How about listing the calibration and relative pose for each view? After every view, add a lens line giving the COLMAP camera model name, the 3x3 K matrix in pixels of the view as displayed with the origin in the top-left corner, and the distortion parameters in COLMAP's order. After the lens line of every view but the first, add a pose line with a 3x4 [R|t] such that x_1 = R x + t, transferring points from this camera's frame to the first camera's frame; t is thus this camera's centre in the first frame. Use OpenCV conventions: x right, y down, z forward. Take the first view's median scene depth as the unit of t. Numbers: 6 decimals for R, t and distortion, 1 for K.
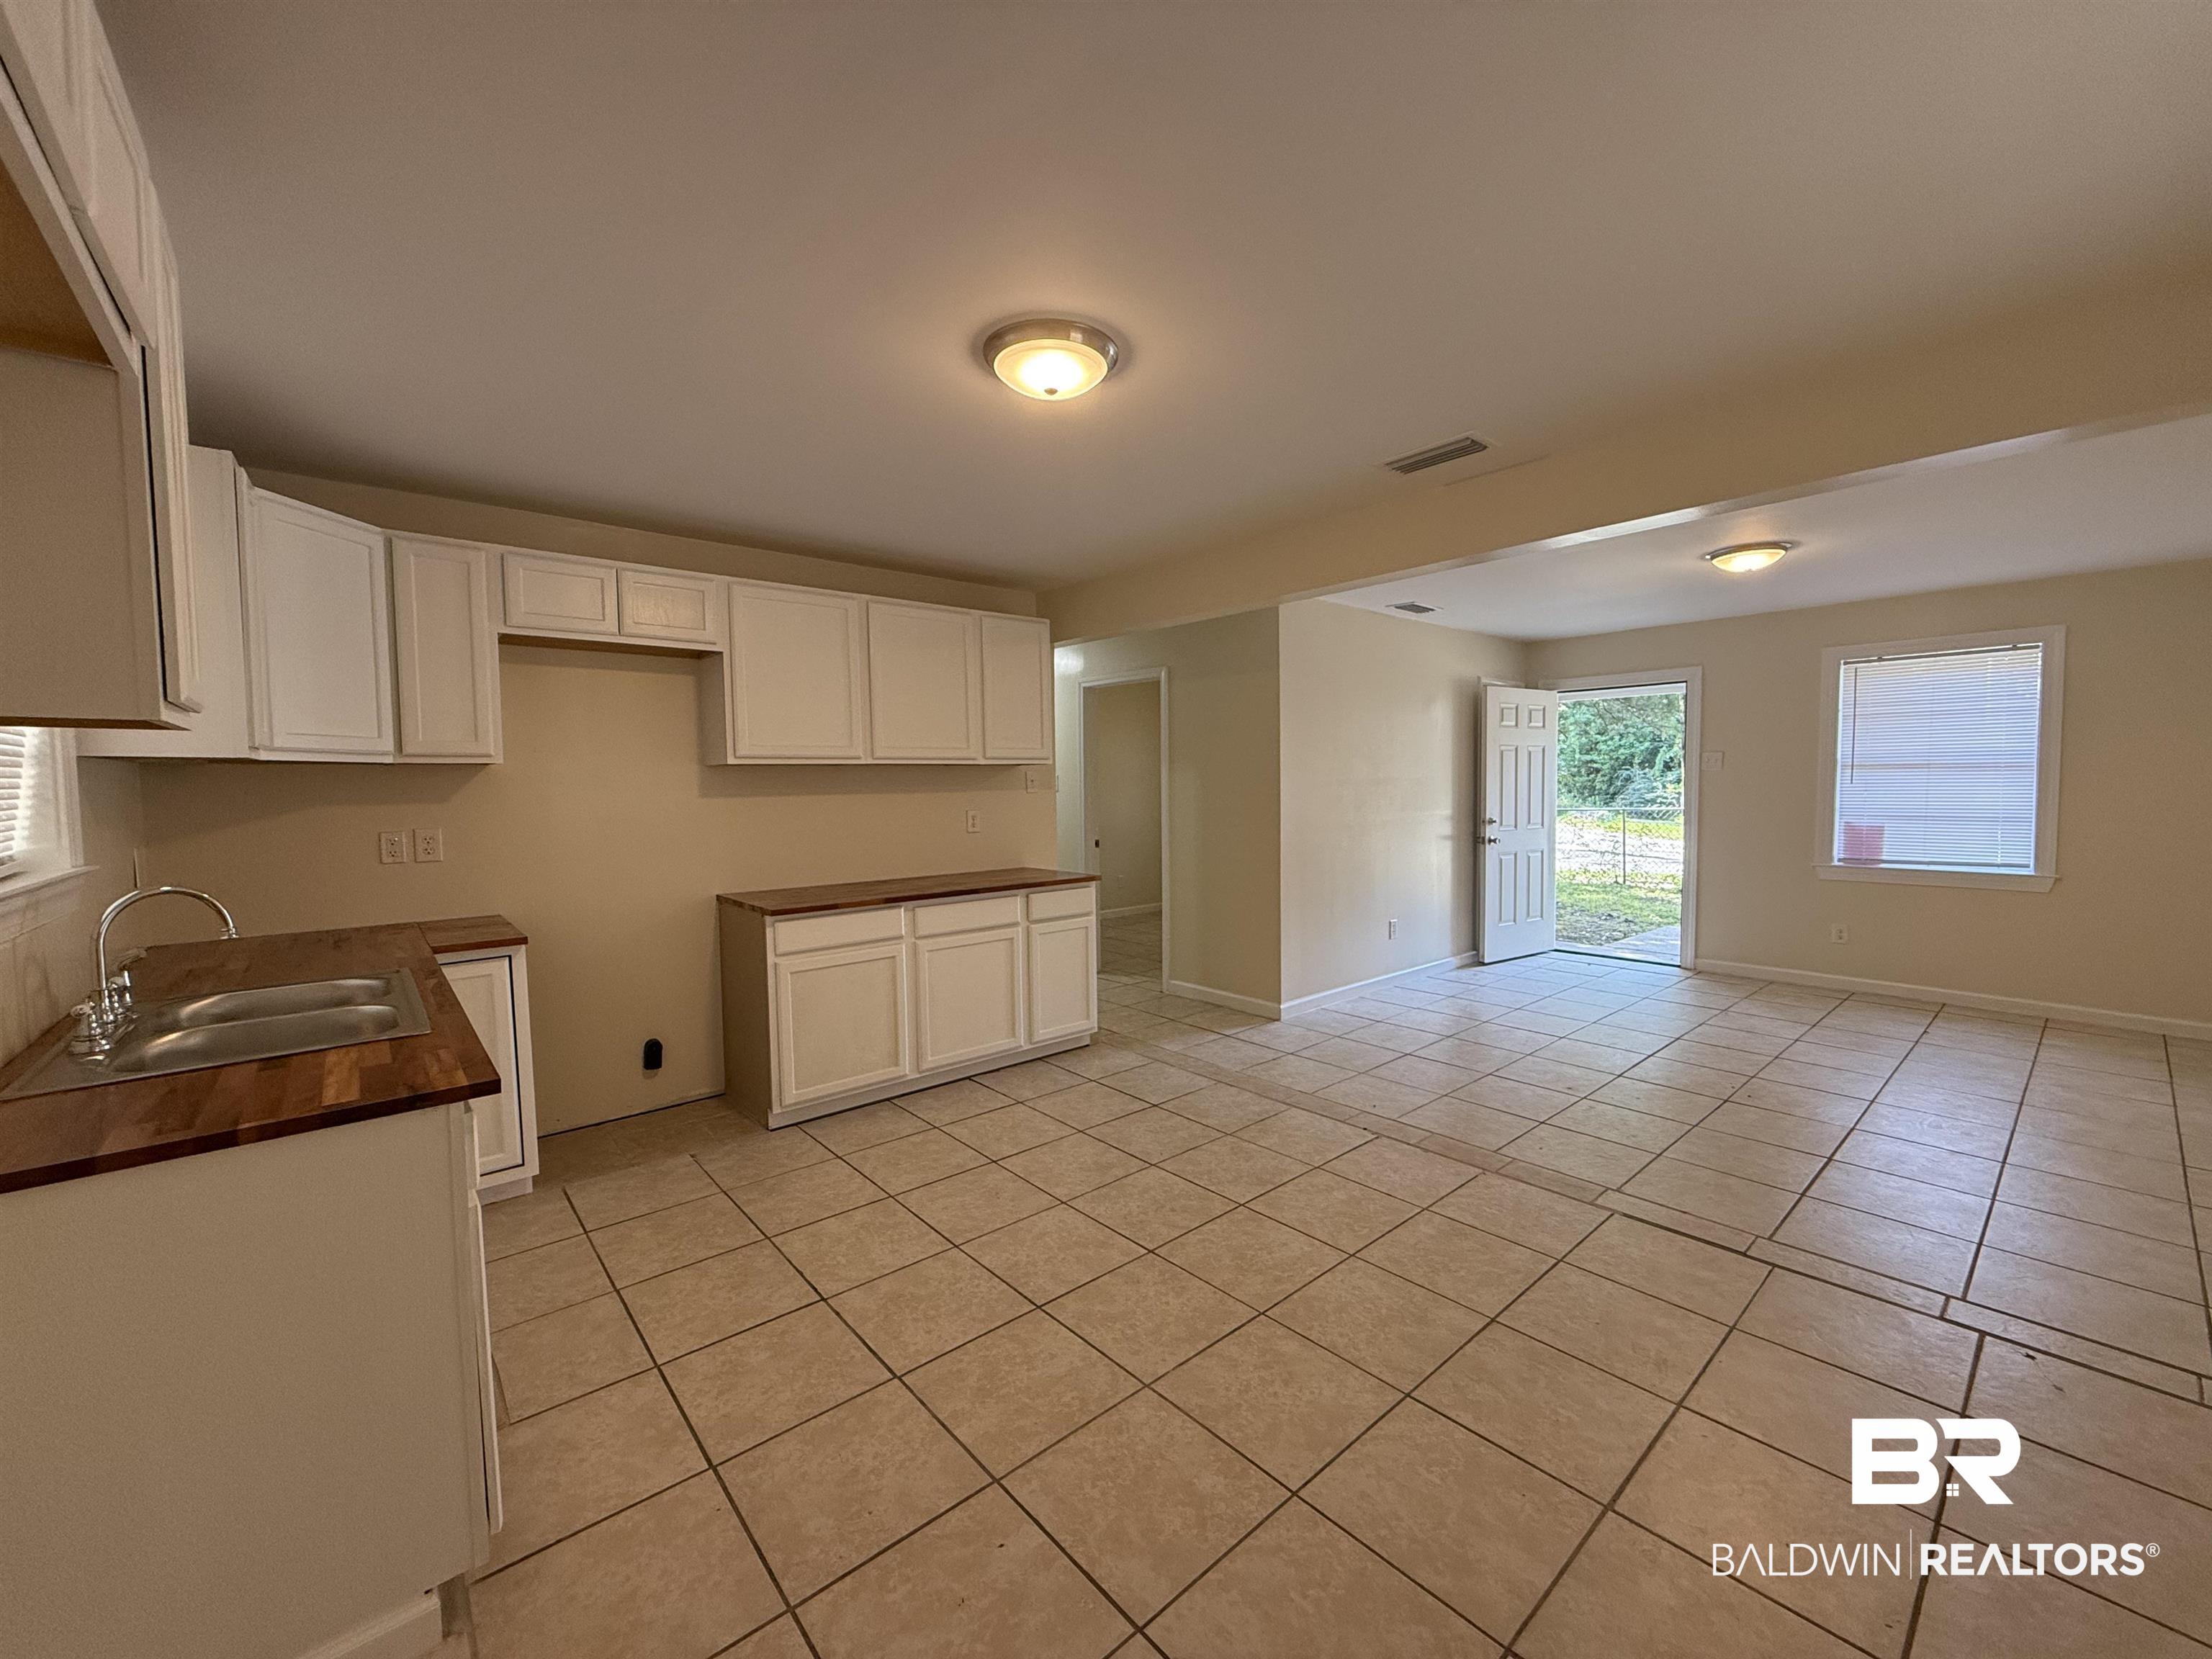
lens RADIAL K [[879.8, 0, 1098.5], [0, 879.8, 820.9], [0, 0, 1]] dist [0.001007, 0.000062]
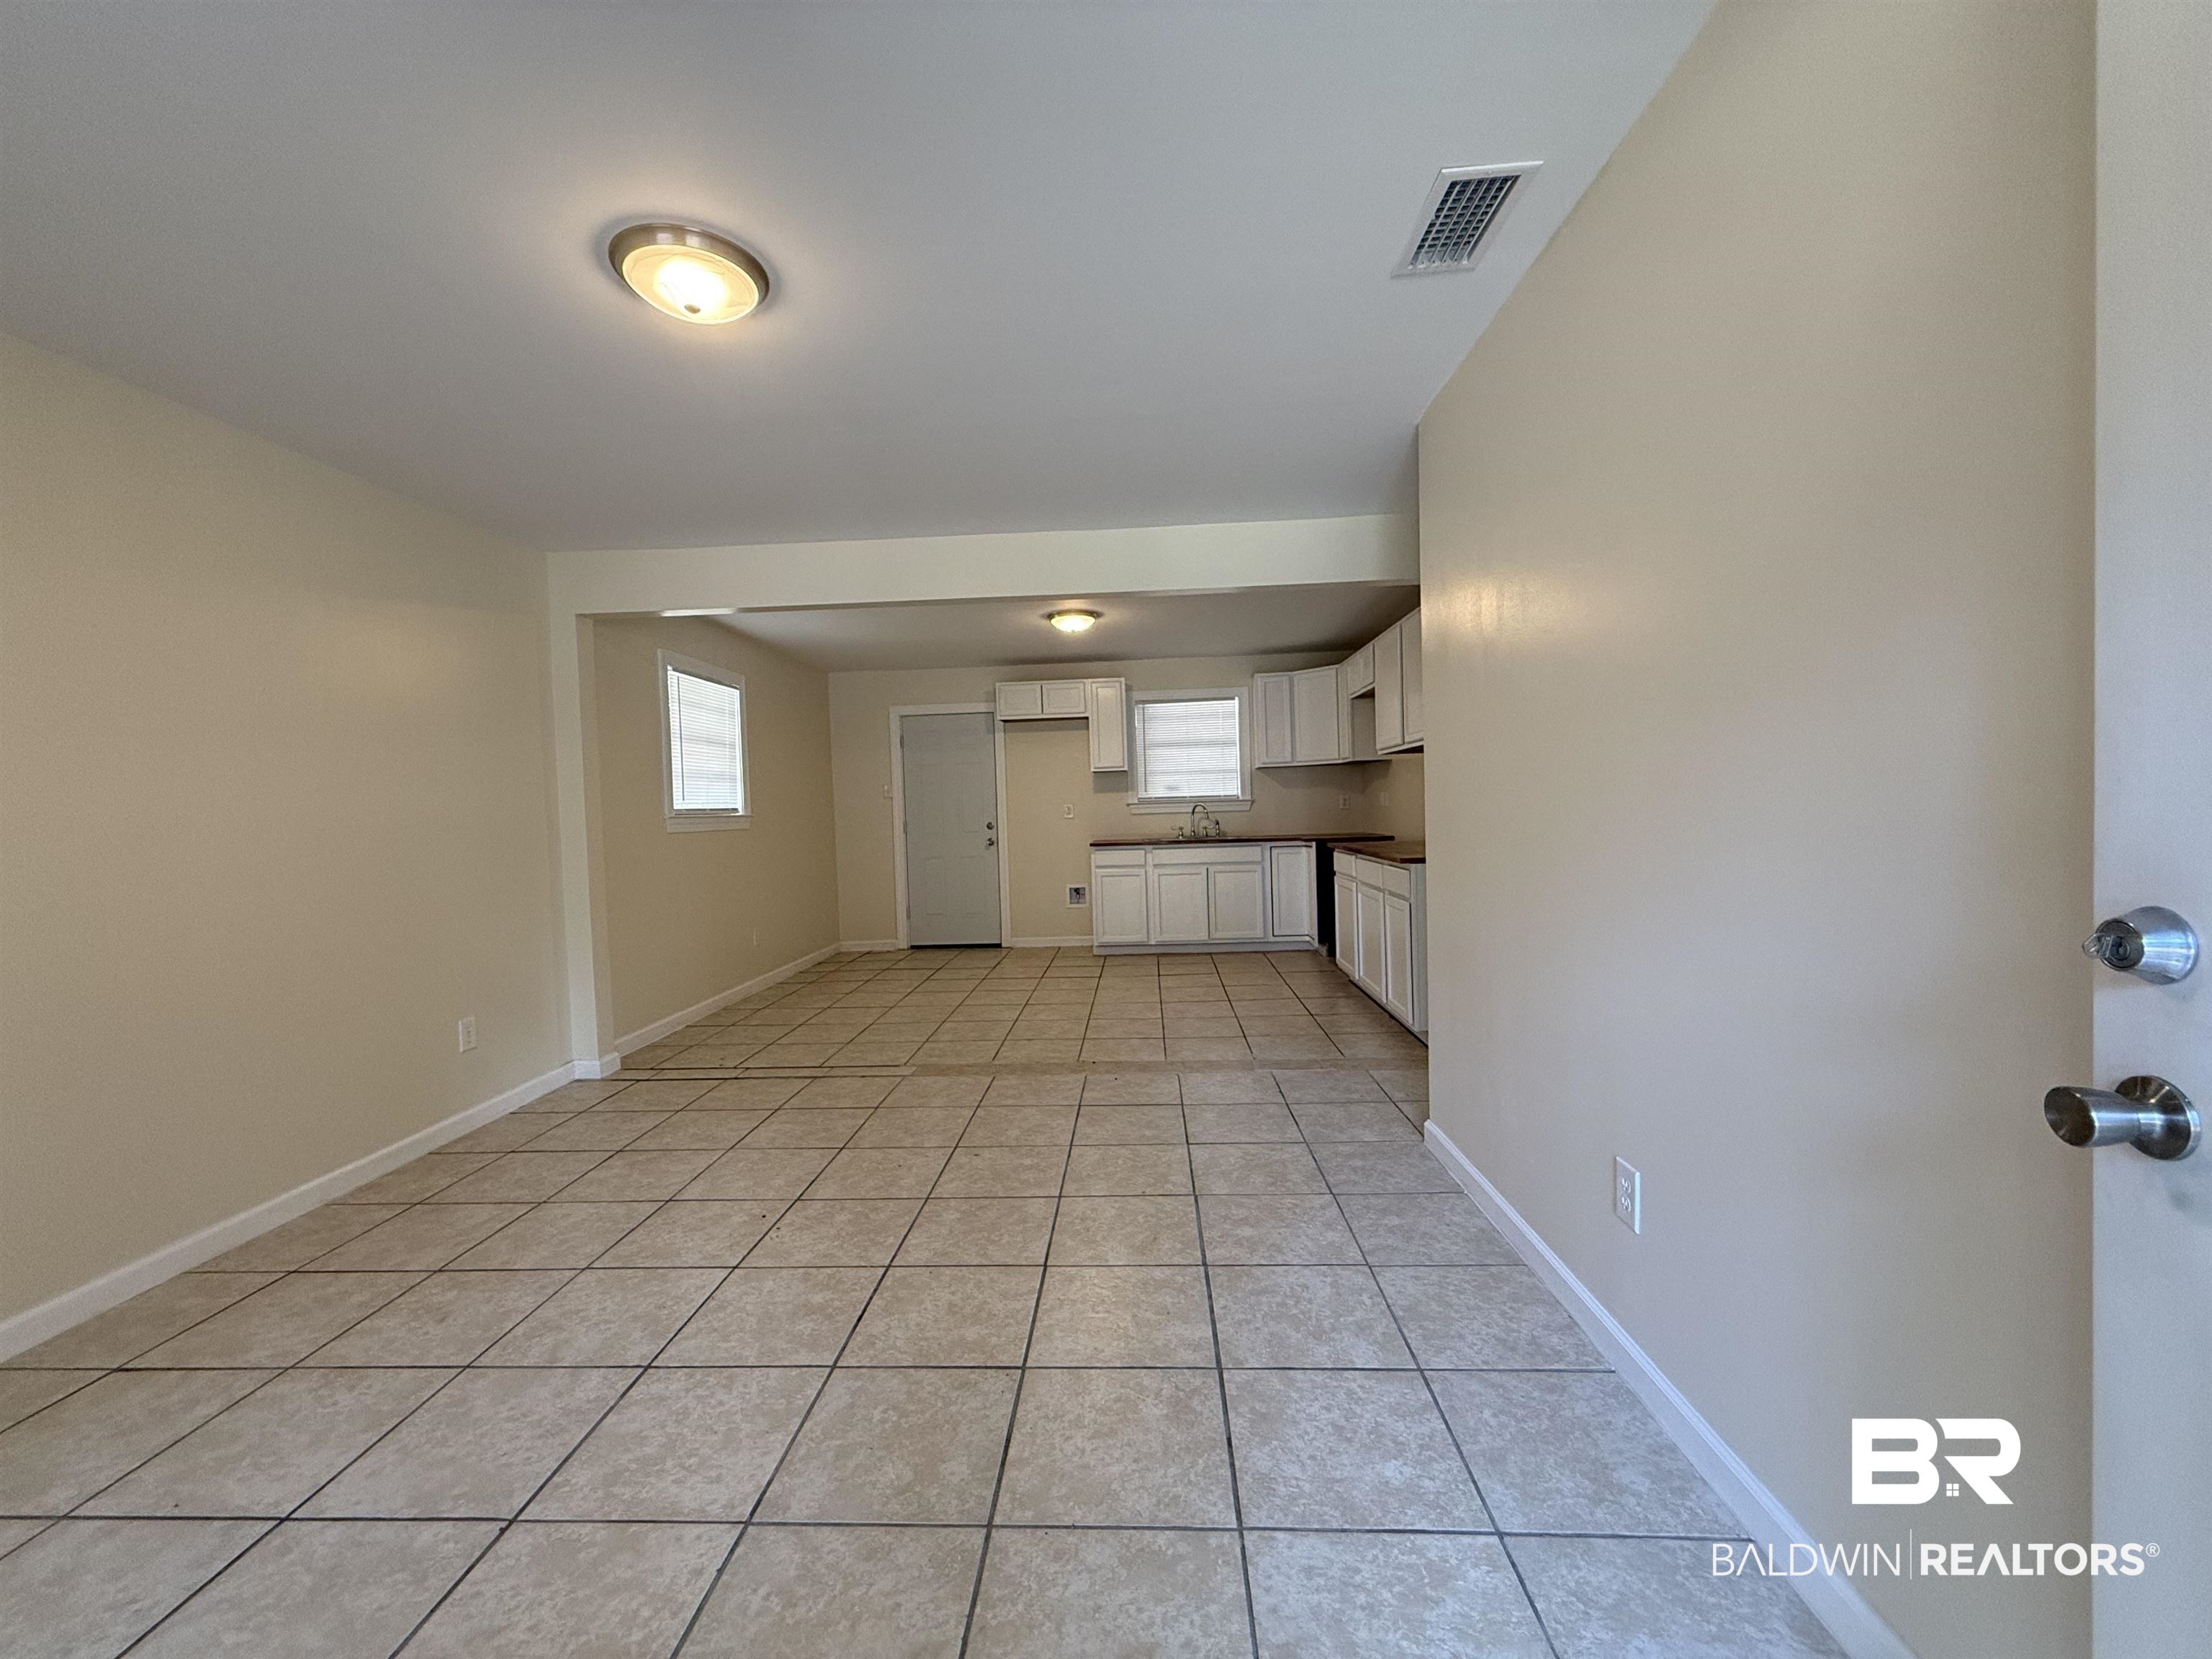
lens RADIAL K [[879.8, 0, 1102.2], [0, 879.8, 837.8], [0, 0, 1]] dist [0.001007, 0.000062]
pose [[-0.688471, 0.060973, -0.722696, 0.906241], [0.007409, 0.996999, 0.077058, -0.033577], [0.725226, 0.047698, -0.686857, 1.445762]]
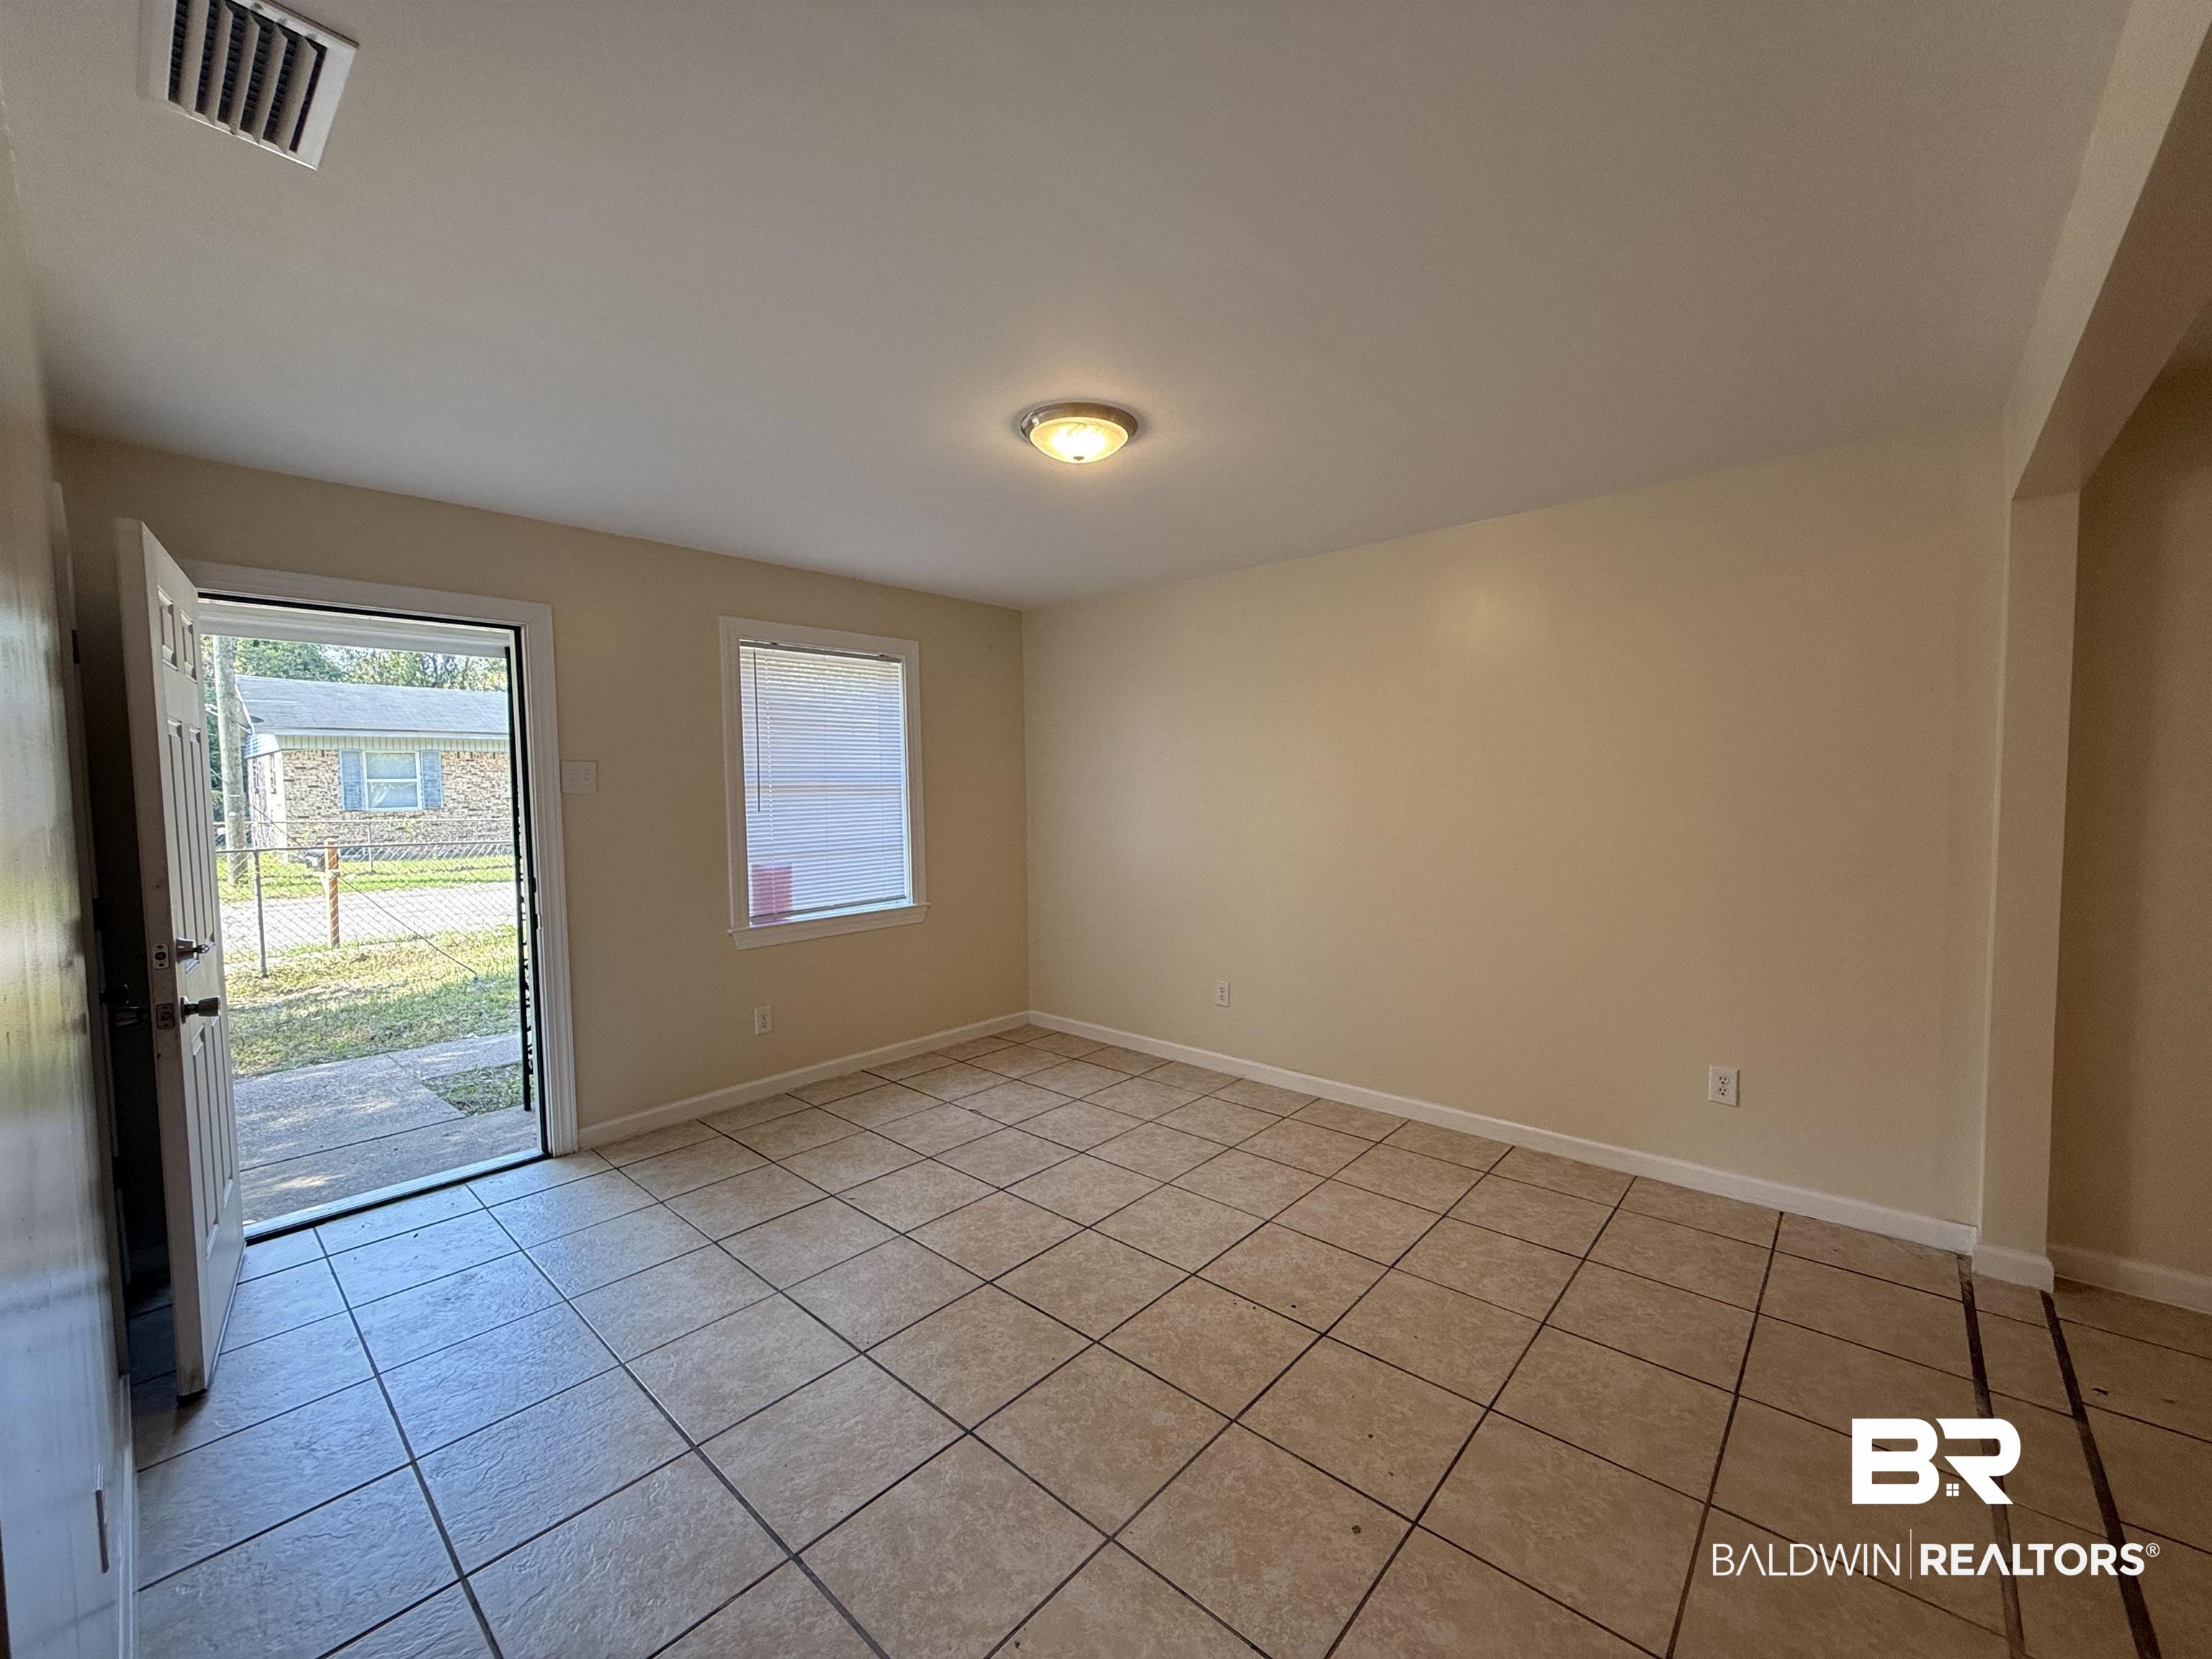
lens RADIAL K [[879.8, 0, 1097.4], [0, 879.8, 833.6], [0, 0, 1]] dist [0.001007, 0.000062]
pose [[-0.124679, -0.042620, 0.991281, 0.124038], [0.060128, 0.996916, 0.050425, -0.057250], [-0.990374, 0.065890, -0.121732, 1.038977]]
